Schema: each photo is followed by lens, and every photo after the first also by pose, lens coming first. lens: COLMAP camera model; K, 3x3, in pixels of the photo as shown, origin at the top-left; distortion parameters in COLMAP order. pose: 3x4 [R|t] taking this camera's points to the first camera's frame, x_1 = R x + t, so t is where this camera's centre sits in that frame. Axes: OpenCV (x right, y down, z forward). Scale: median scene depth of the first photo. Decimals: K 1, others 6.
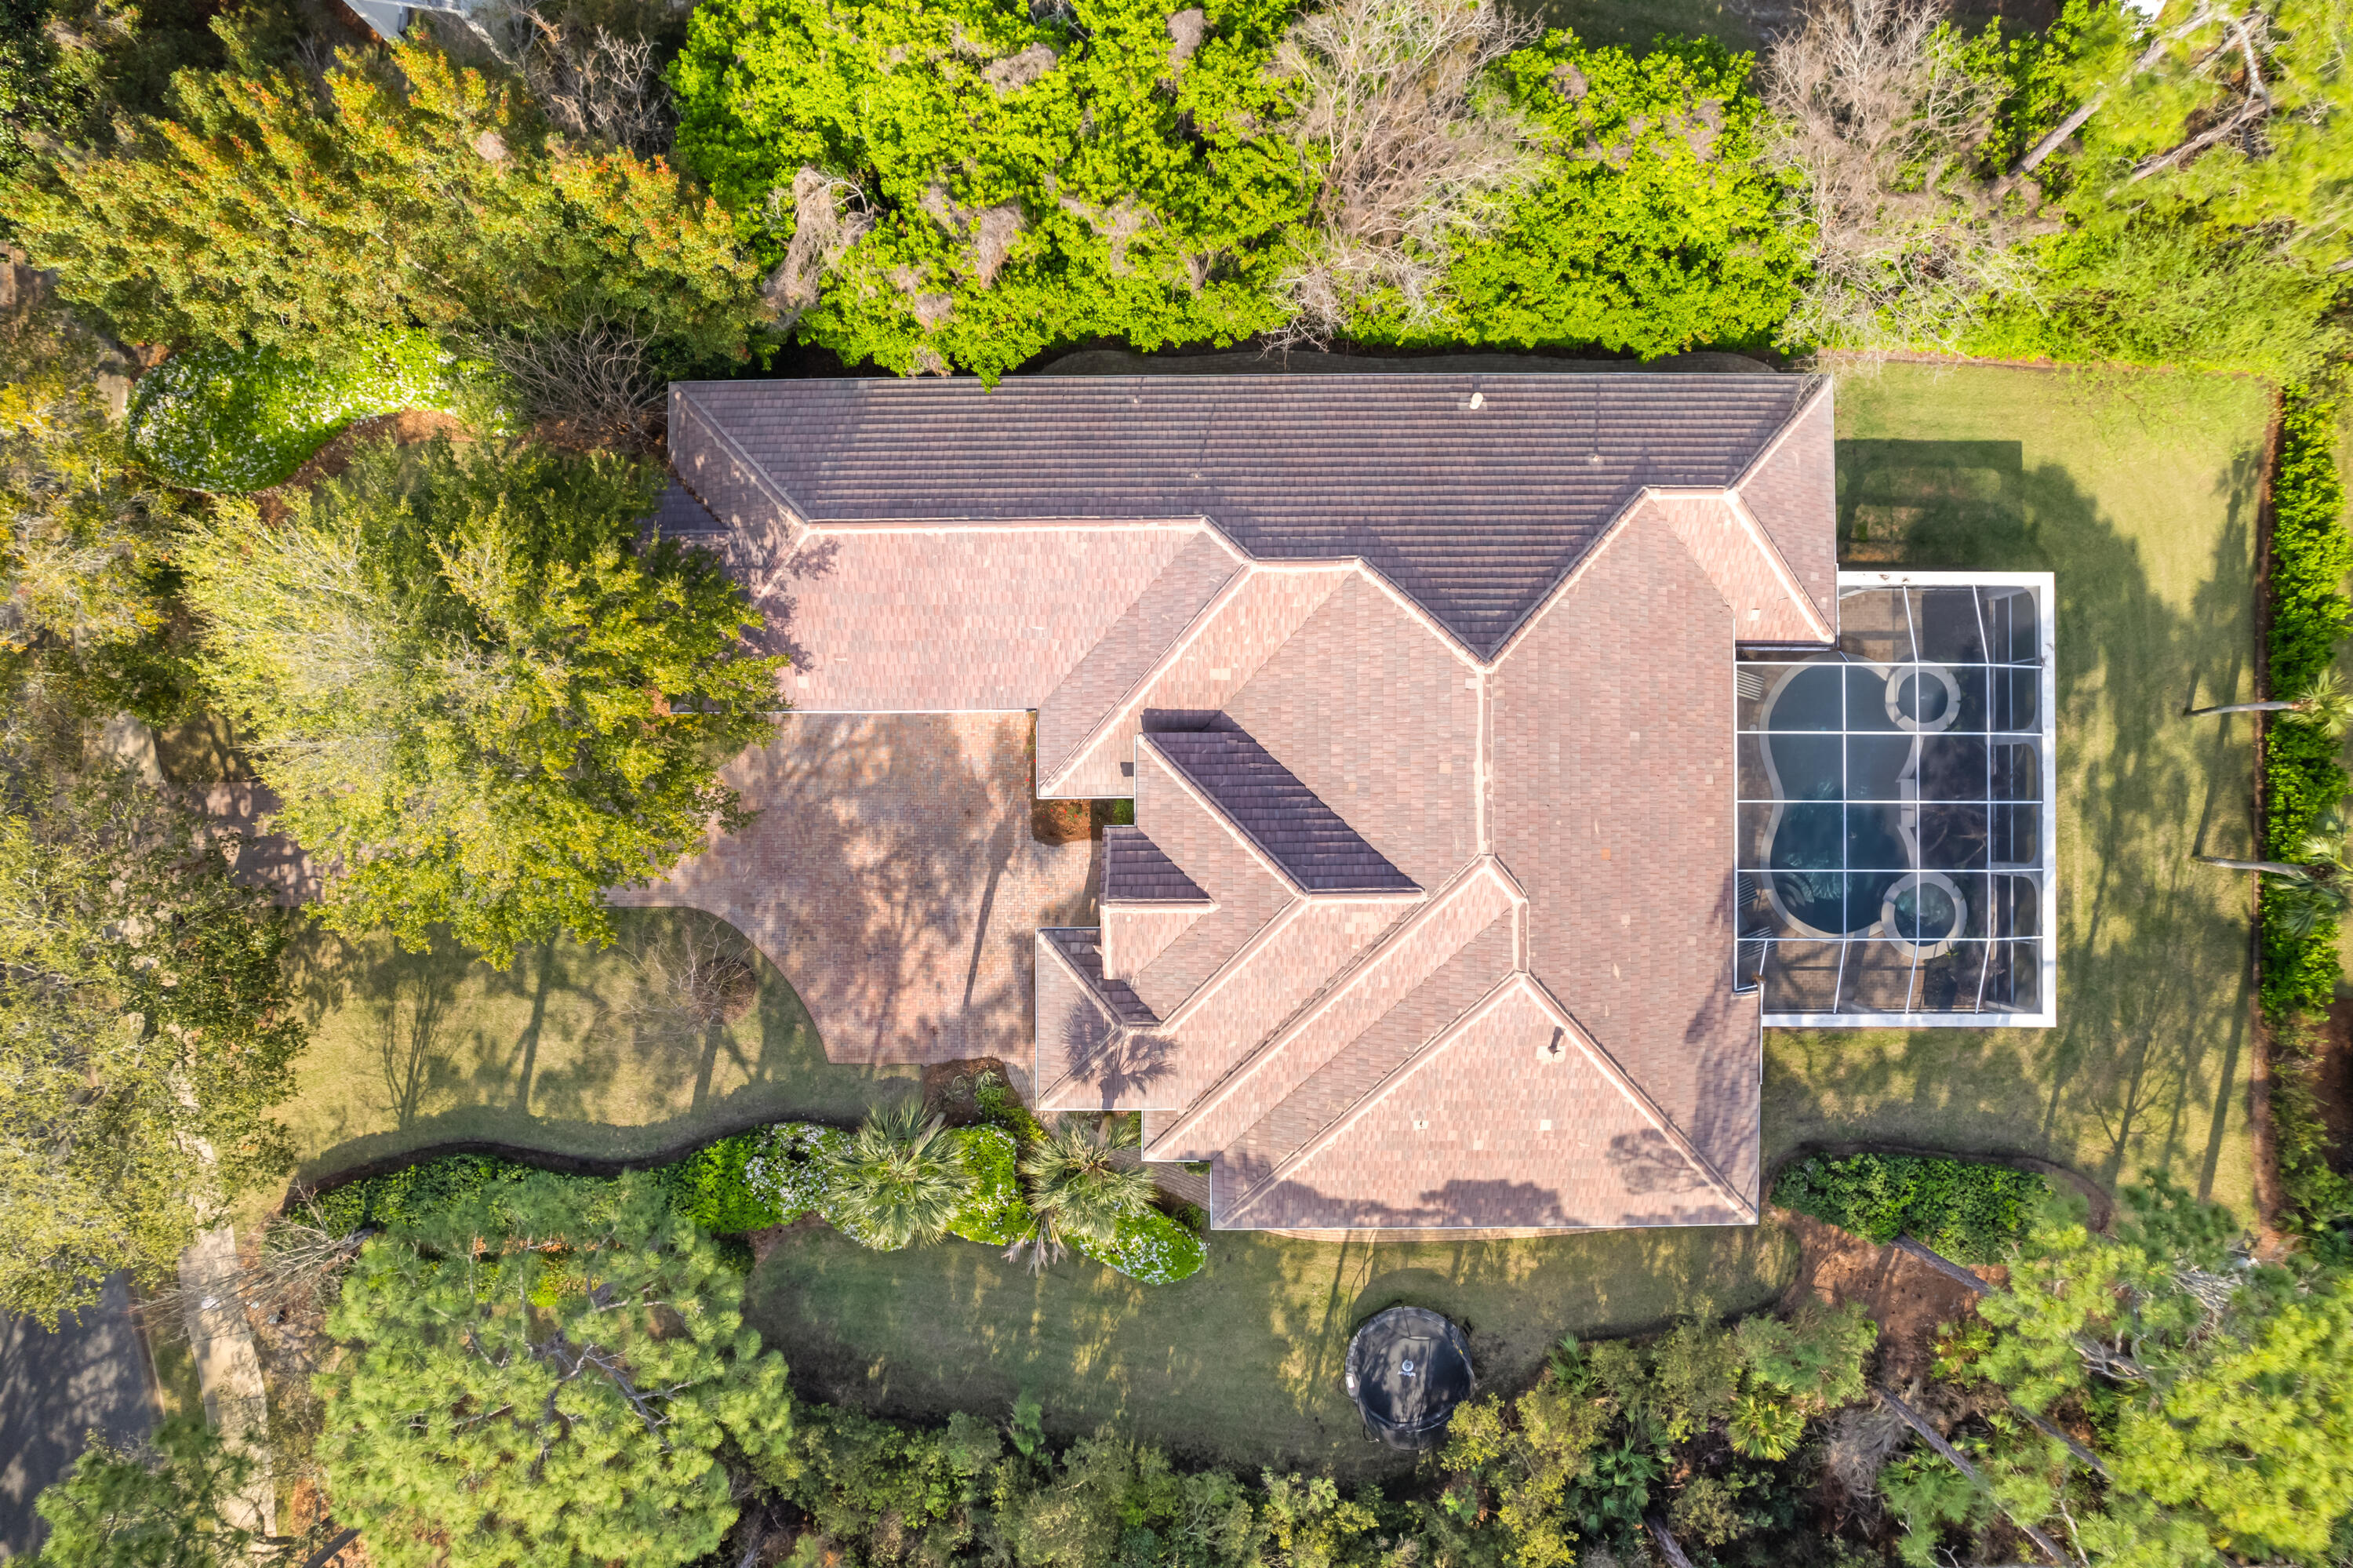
lens RADIAL K [[1446.3, 0, 1176.5], [0, 1446.3, 784.0], [0, 0, 1]] dist [-0.002314, 0.000104]
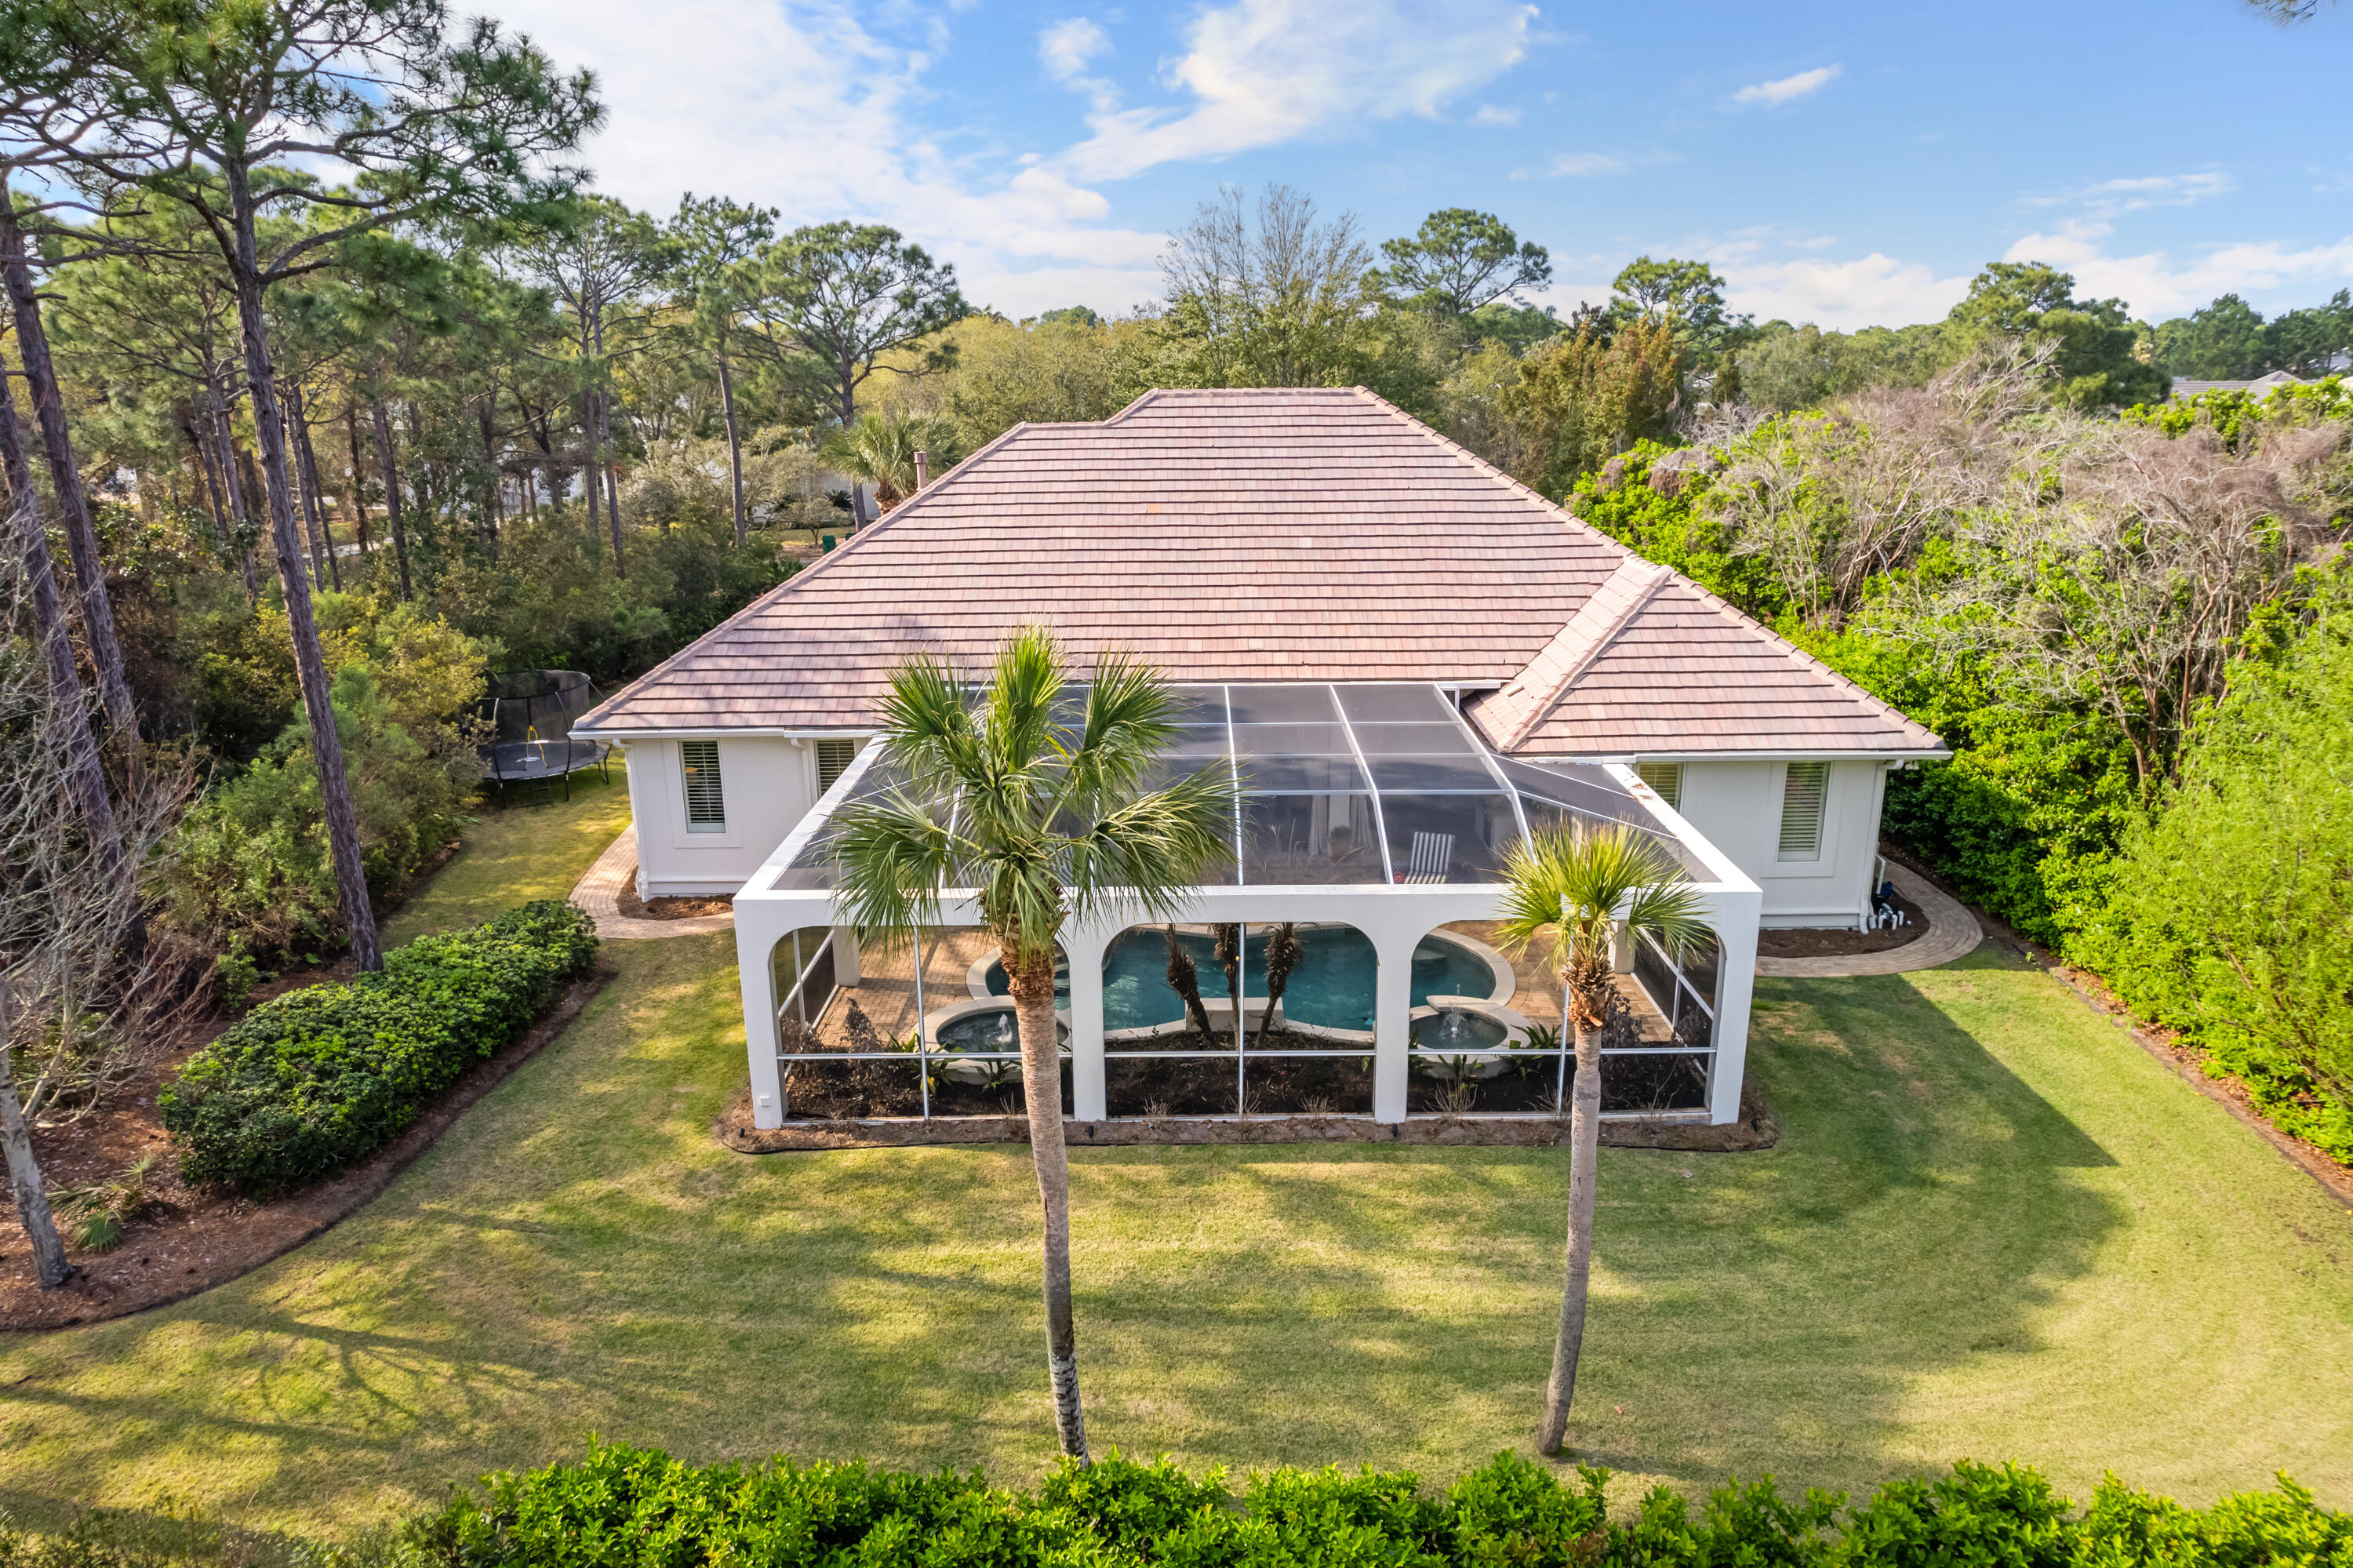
lens RADIAL K [[1500.3, 0, 1192.4], [0, 1500.3, 792.4], [0, 0, 1]] dist [-0.069996, 0.057403]
pose [[0.001607, 0.264965, -0.964257, 0.961212], [-0.999935, 0.011272, 0.001431, 0.026026], [0.011248, 0.964192, 0.264966, 0.784103]]
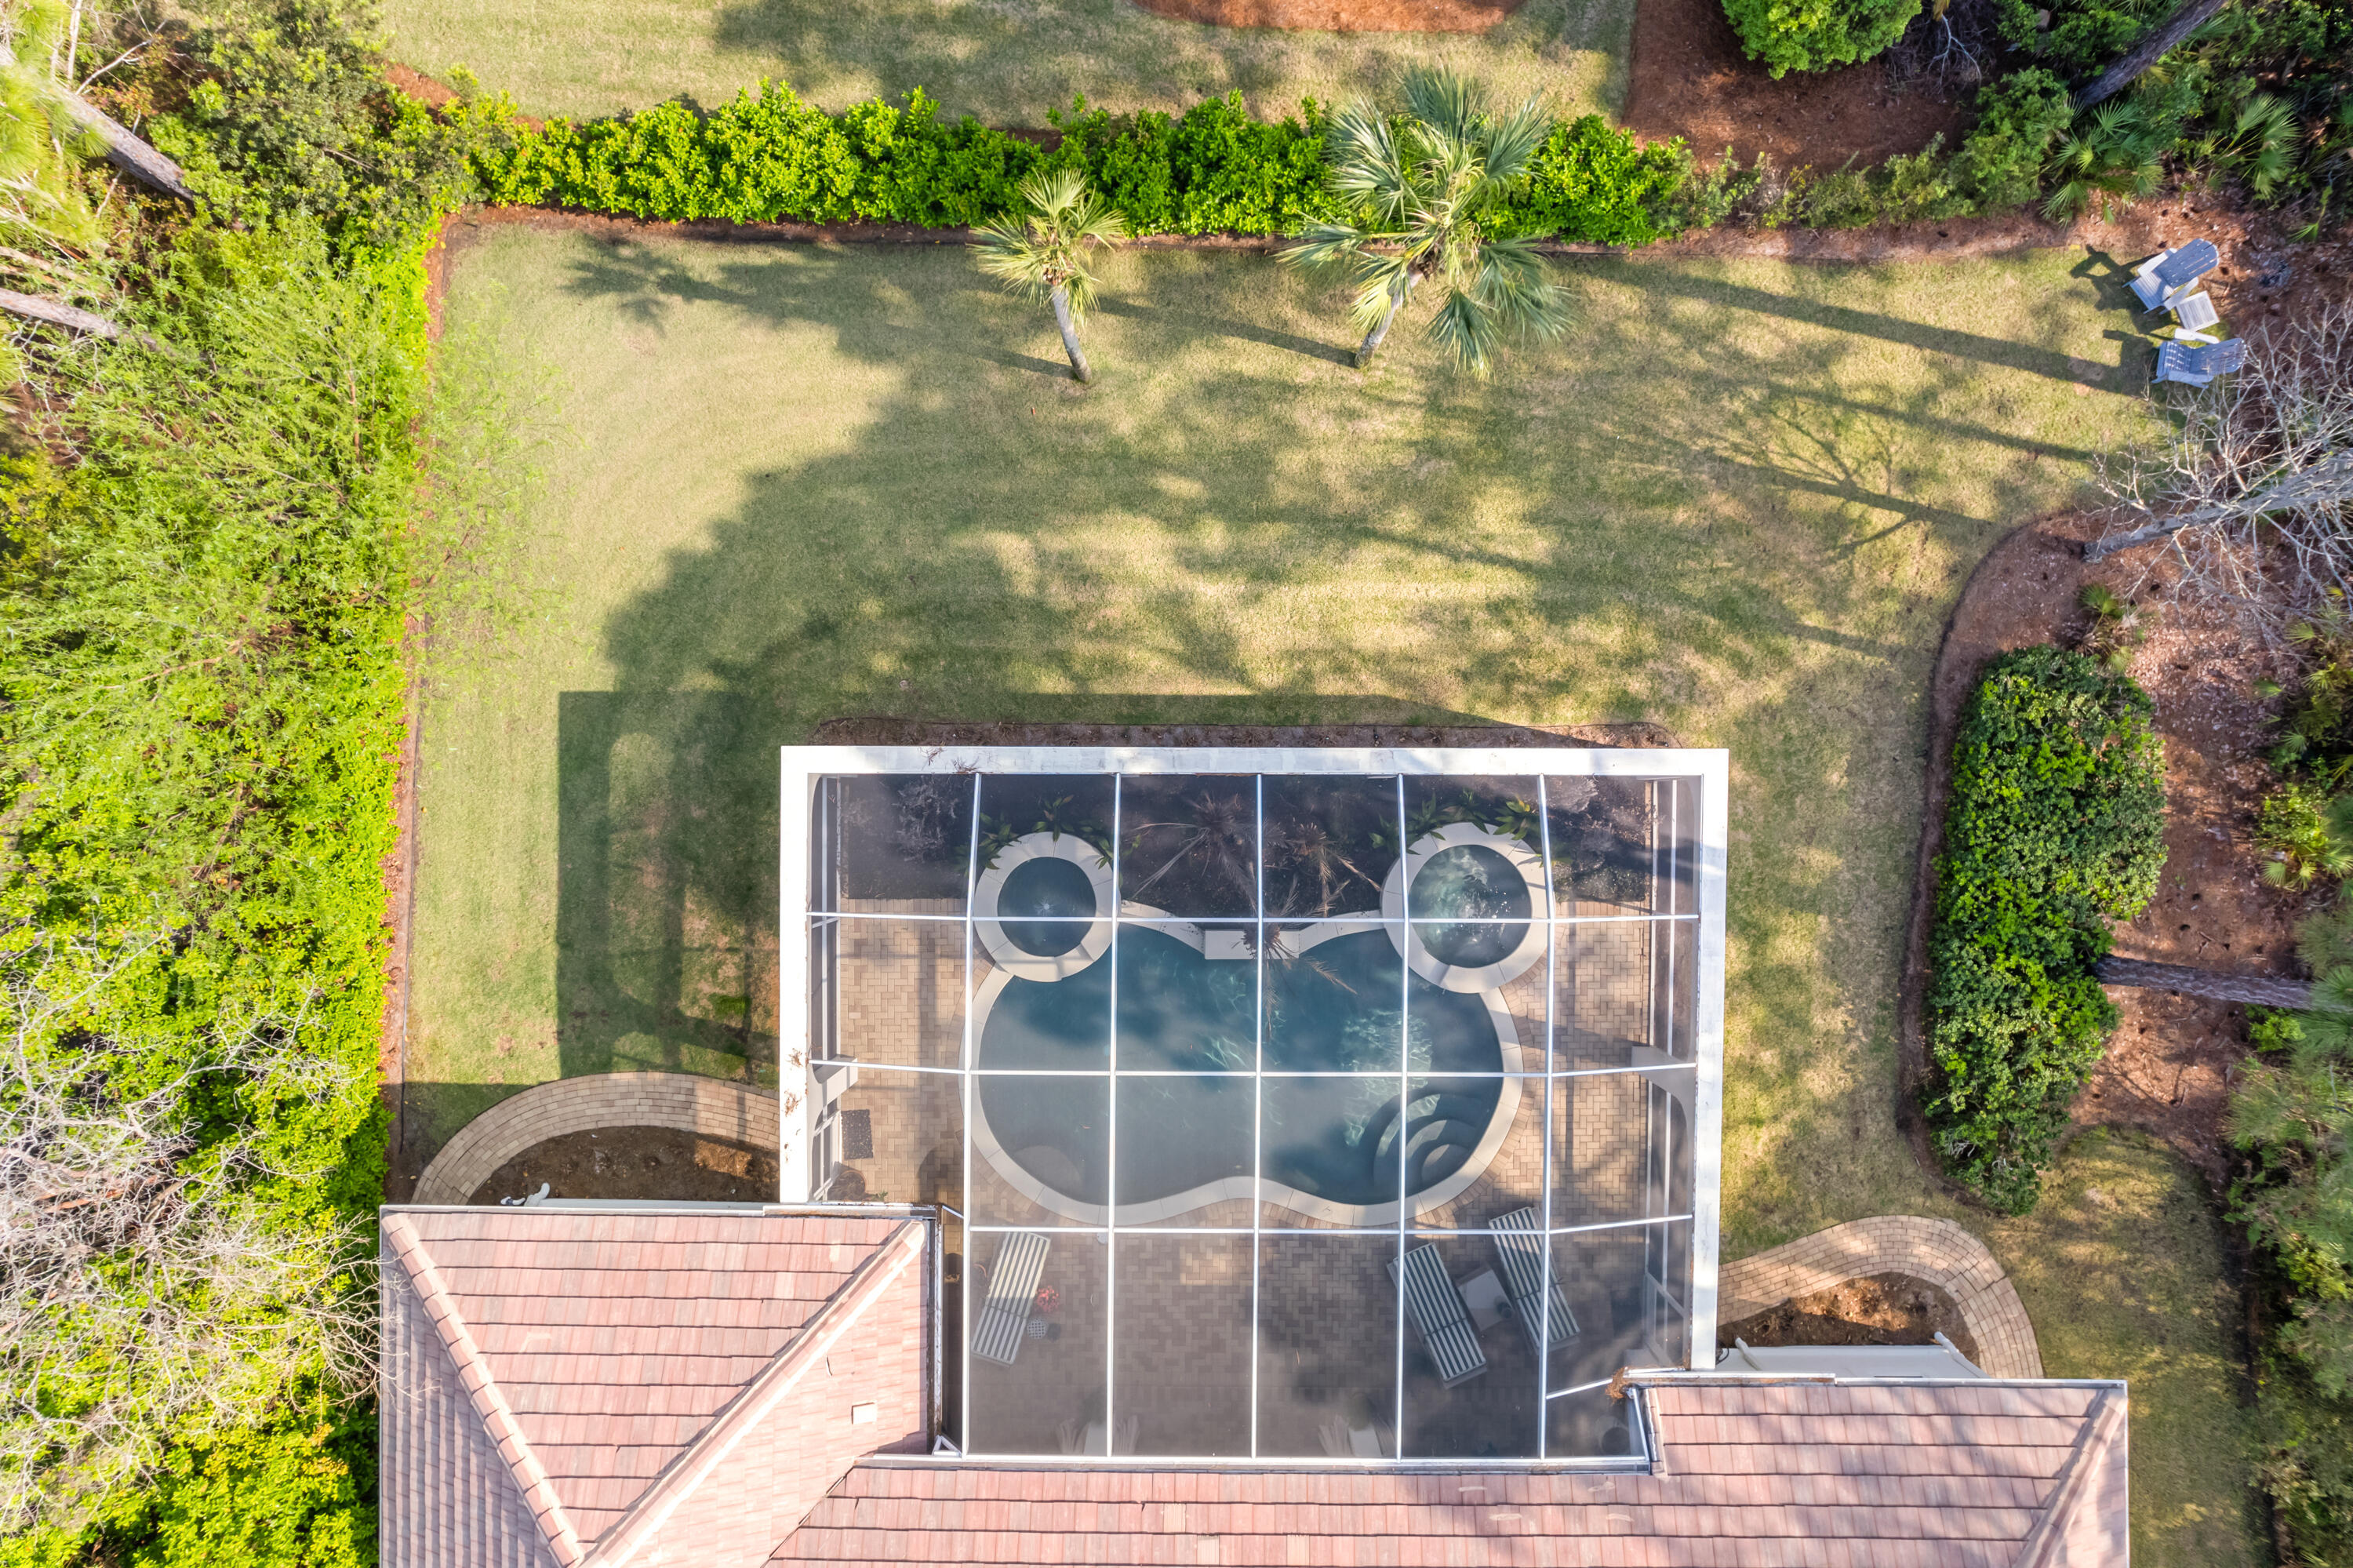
lens RADIAL K [[1500.3, 0, 1192.4], [0, 1500.3, 792.4], [0, 0, 1]] dist [-0.069996, 0.057403]
pose [[0.006588, -0.999965, 0.005094, 0.548683], [0.999946, 0.006546, -0.008113, -0.004348], [0.008079, 0.005147, 0.999954, 0.466810]]
